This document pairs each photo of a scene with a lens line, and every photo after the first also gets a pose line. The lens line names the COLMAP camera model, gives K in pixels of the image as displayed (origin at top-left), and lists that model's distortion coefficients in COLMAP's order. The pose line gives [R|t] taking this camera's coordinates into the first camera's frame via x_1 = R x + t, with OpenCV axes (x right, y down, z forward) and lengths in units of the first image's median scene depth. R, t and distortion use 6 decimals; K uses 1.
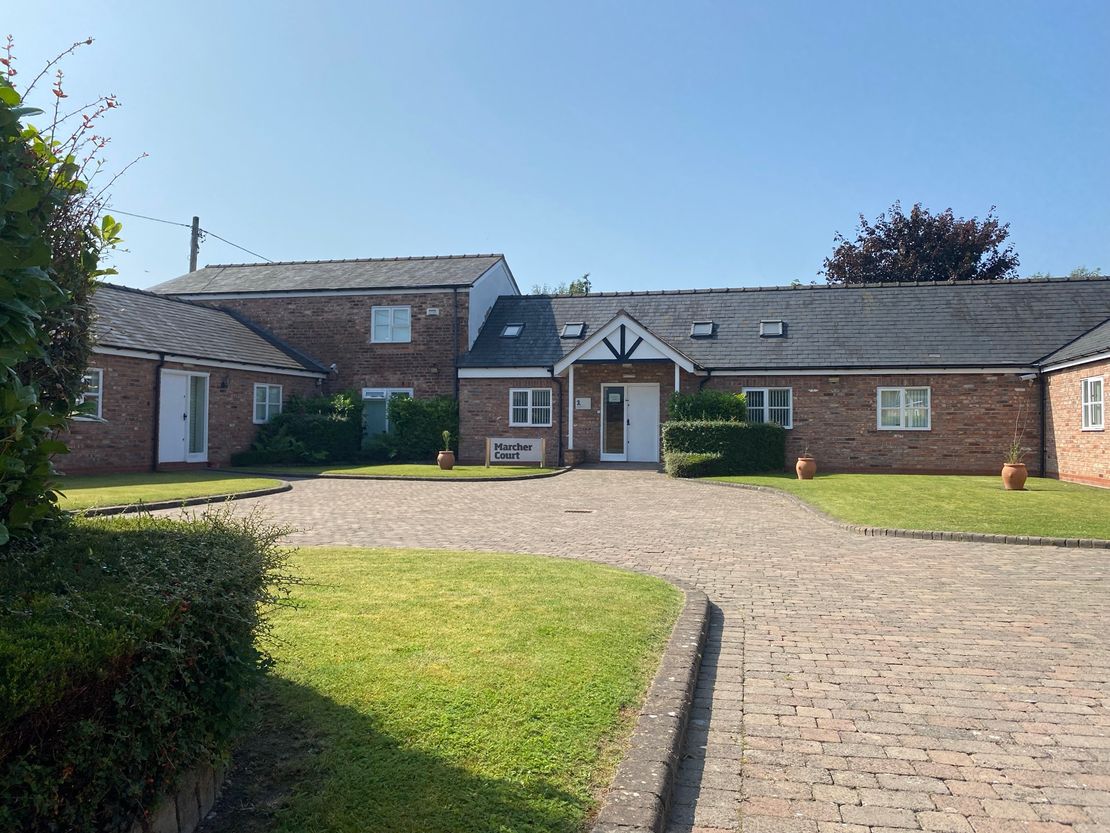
lens RADIAL K [[854.7, 0, 555.0], [0, 854.7, 416.5], [0, 0, 1]] dist [0.039243, -0.001650]
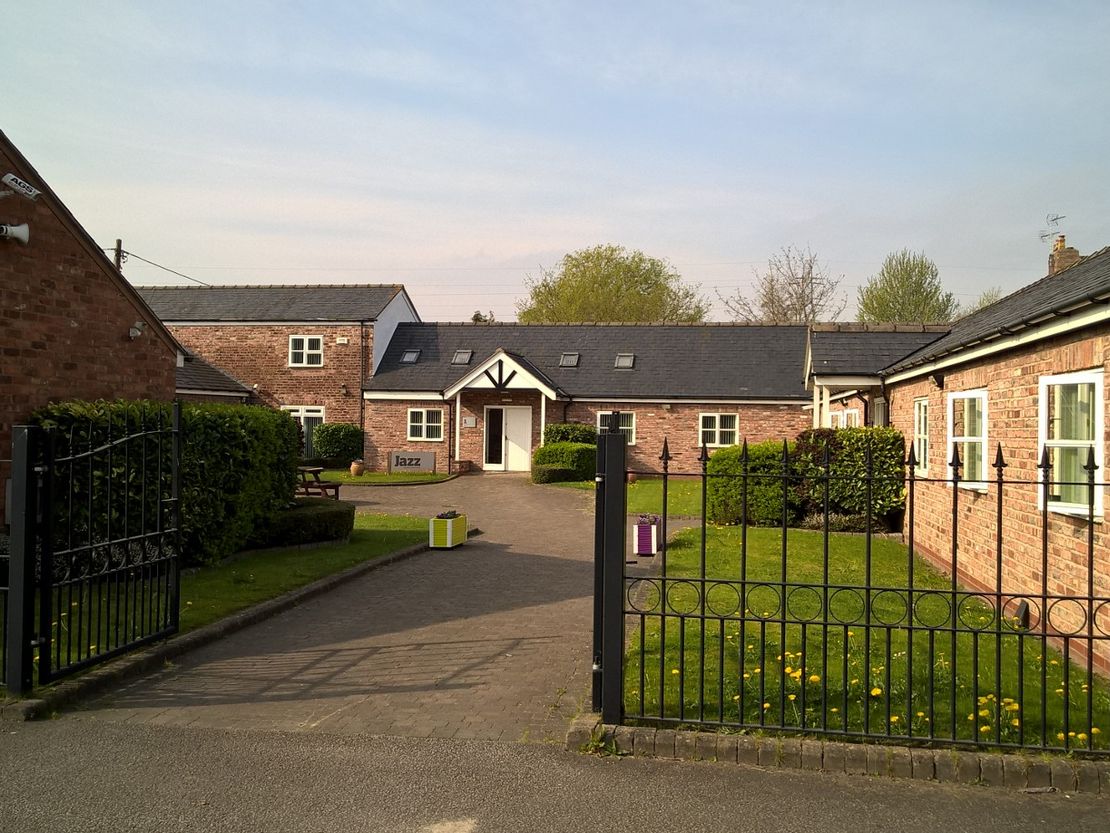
lens RADIAL K [[885.5, 0, 555.0], [0, 885.5, 416.5], [0, 0, 1]] dist [-0.006163, 0.000333]
pose [[0.994010, 0.008830, 0.108932, 0.017485], [-0.010100, 0.999887, 0.011108, -0.038102], [-0.108821, -0.012142, 0.993987, -0.258452]]
